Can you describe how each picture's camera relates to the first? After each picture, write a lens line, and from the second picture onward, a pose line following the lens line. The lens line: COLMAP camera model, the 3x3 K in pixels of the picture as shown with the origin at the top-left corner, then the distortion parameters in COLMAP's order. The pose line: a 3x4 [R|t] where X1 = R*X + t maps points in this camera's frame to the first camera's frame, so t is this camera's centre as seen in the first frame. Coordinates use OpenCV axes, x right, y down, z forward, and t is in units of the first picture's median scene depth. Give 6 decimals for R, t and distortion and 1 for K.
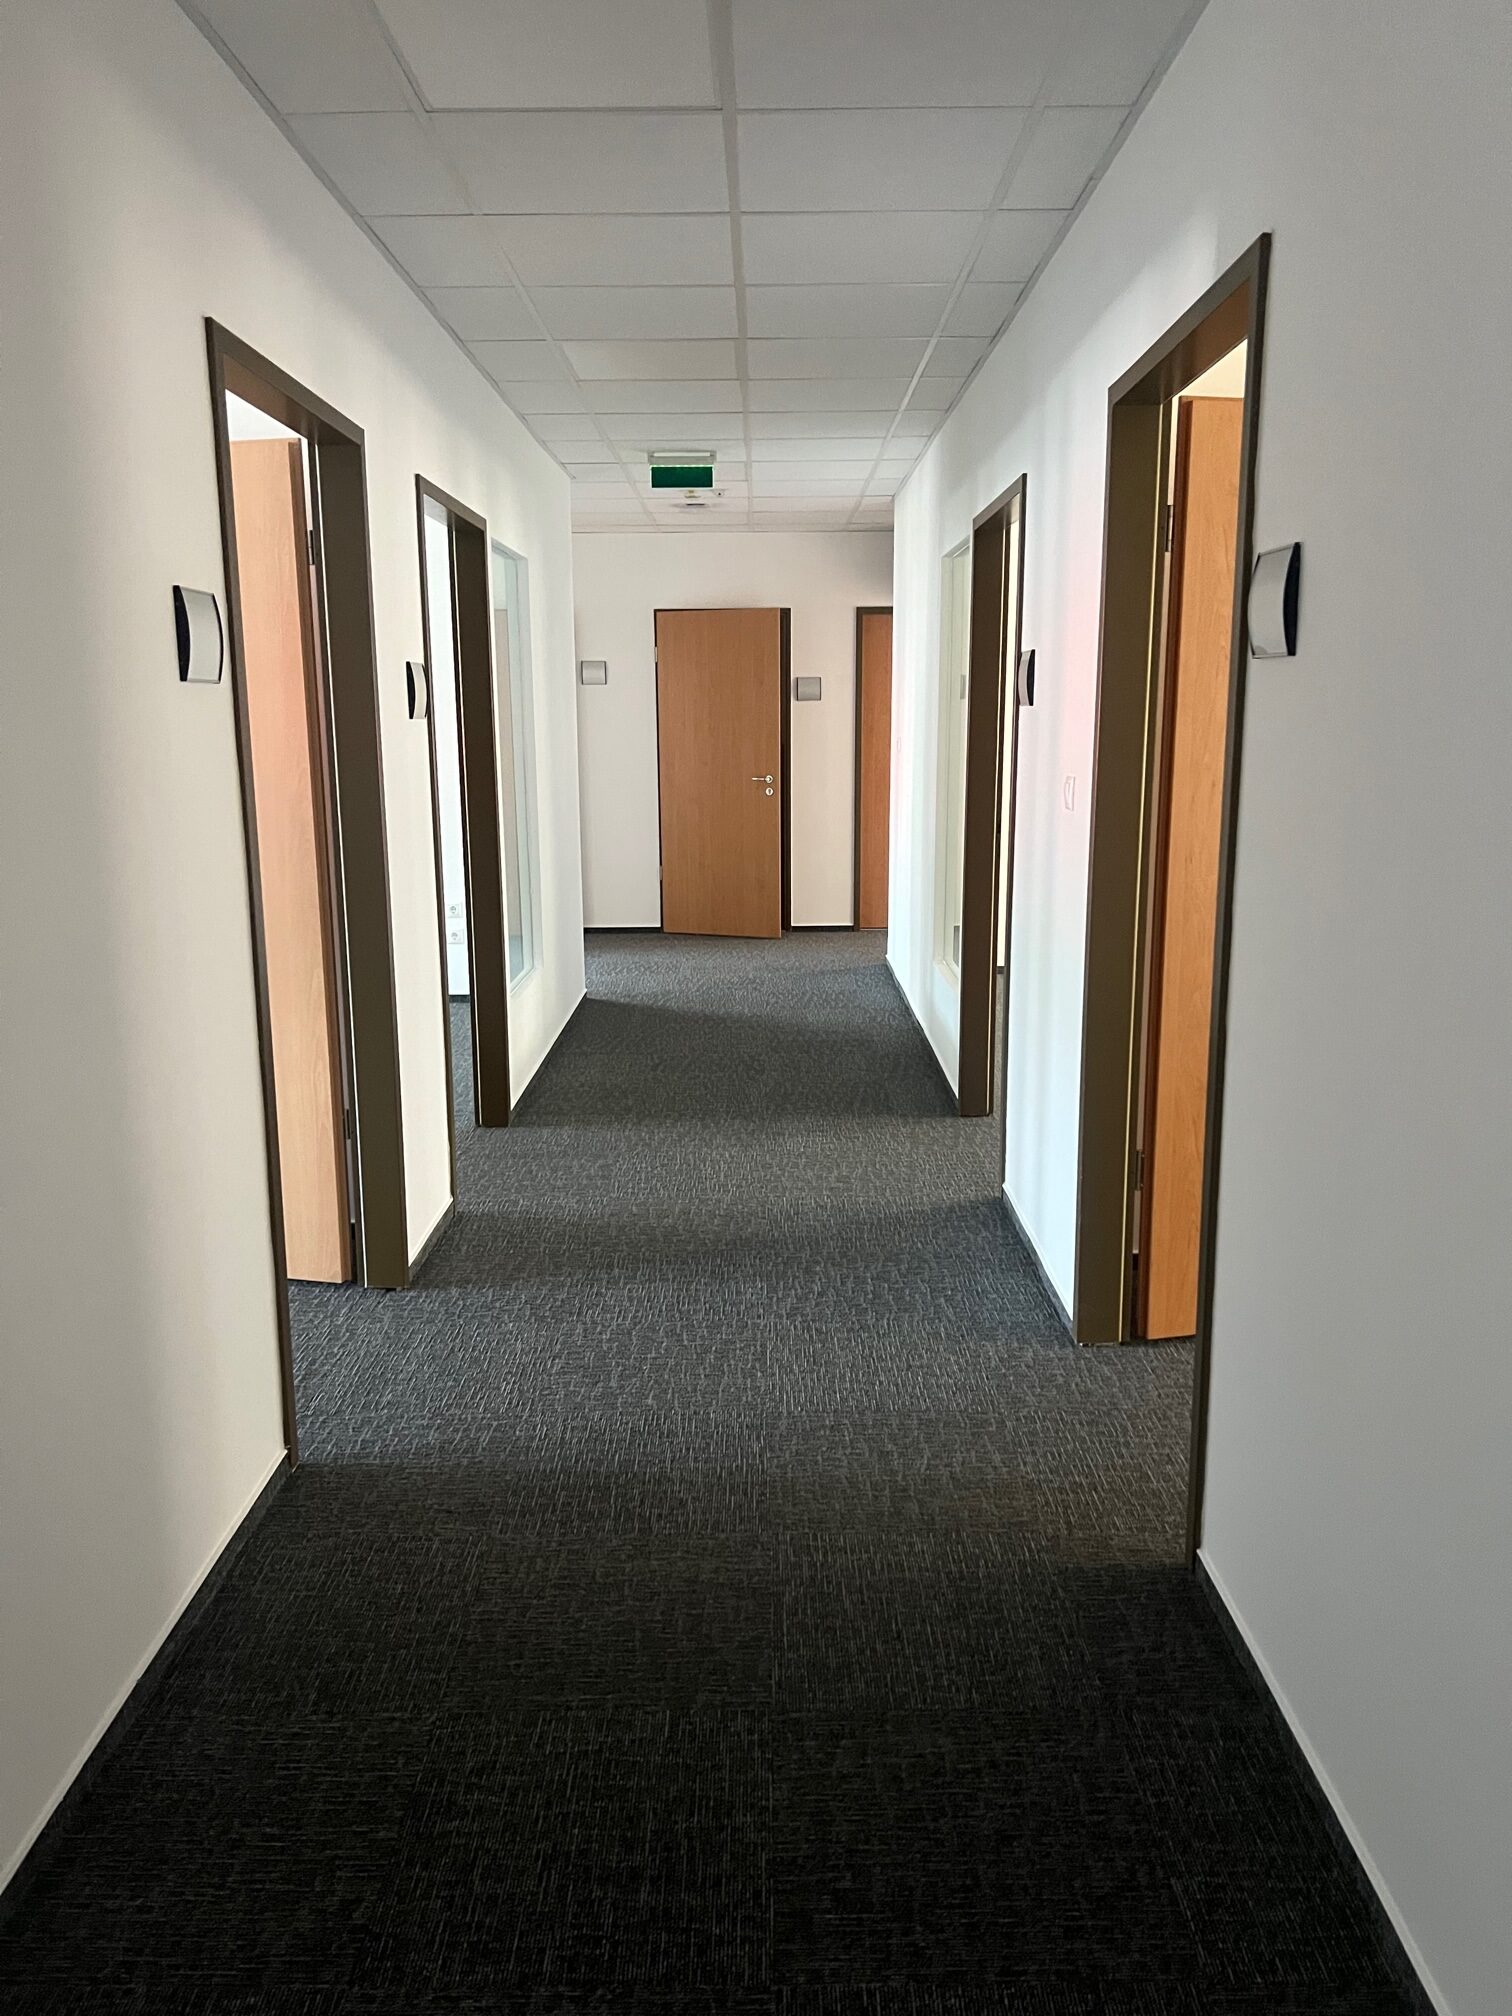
lens RADIAL K [[1486.8, 0, 747.1], [0, 1486.8, 999.0], [0, 0, 1]] dist [0.044643, -0.063190]
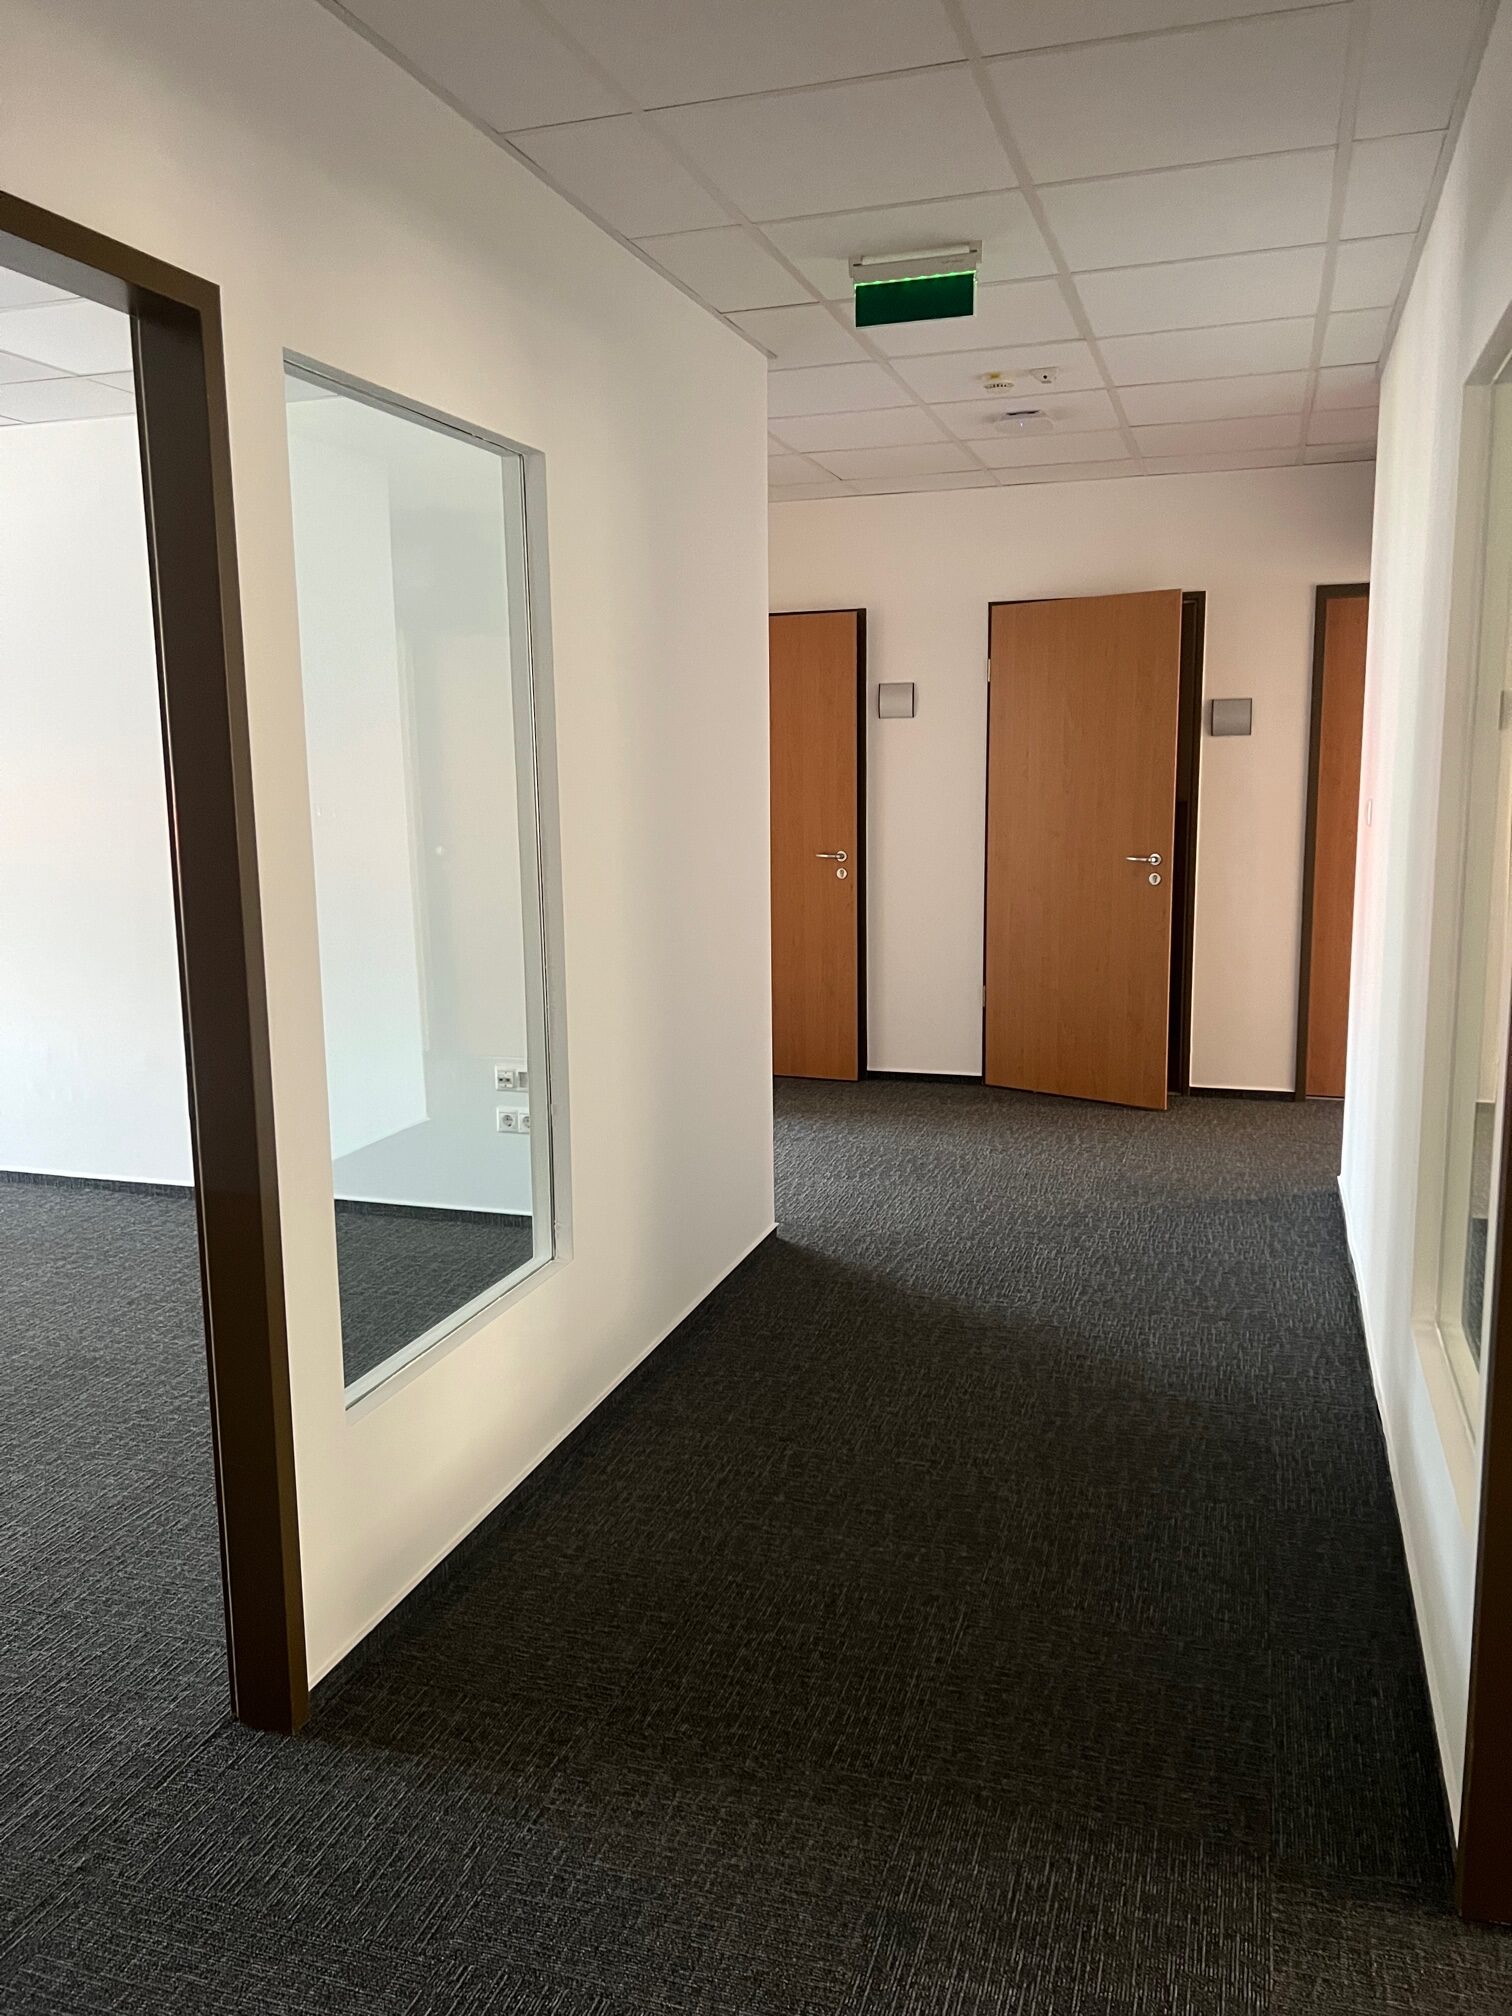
lens RADIAL K [[1486.8, 0, 747.1], [0, 1486.8, 999.0], [0, 0, 1]] dist [0.044643, -0.063190]
pose [[0.950971, 0.039680, -0.306725, 0.048006], [-0.048802, 0.998563, -0.022123, -0.067251], [0.305407, 0.036007, 0.951541, 0.351842]]
